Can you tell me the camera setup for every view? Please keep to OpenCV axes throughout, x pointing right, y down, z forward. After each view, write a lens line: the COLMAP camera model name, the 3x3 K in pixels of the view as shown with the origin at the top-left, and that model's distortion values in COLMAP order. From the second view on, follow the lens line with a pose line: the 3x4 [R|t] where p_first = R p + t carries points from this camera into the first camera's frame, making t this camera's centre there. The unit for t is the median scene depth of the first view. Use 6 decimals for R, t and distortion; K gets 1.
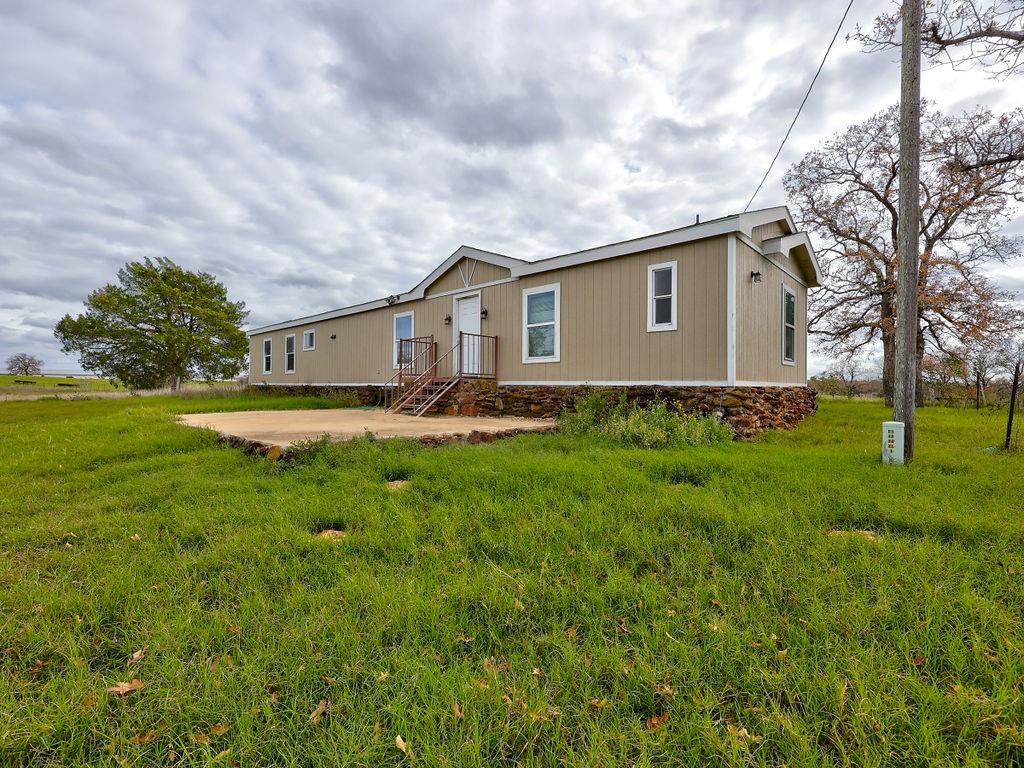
lens RADIAL K [[472.9, 0, 511.6], [0, 472.9, 387.3], [0, 0, 1]] dist [0.009761, 0.002836]
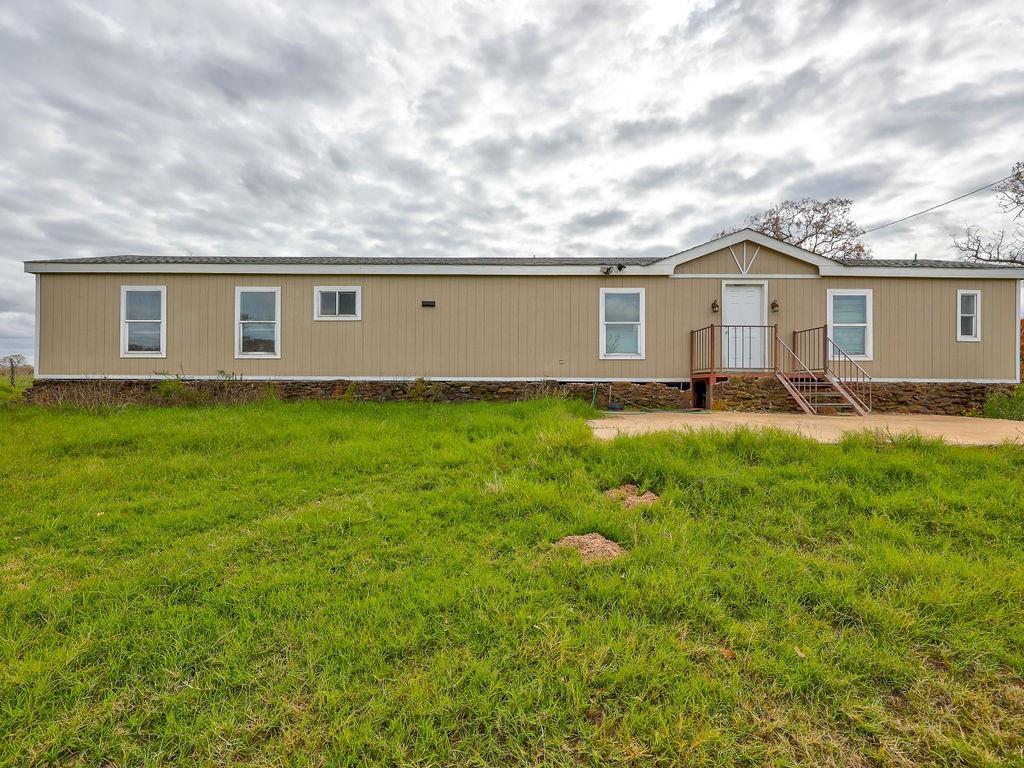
lens RADIAL K [[472.9, 0, 512.1], [0, 472.9, 388.7], [0, 0, 1]] dist [0.009761, 0.002836]
pose [[0.719941, 0.013069, 0.693912, -1.034872], [-0.006005, 0.999903, -0.012602, 0.025623], [-0.694009, 0.004906, 0.719949, 0.632275]]
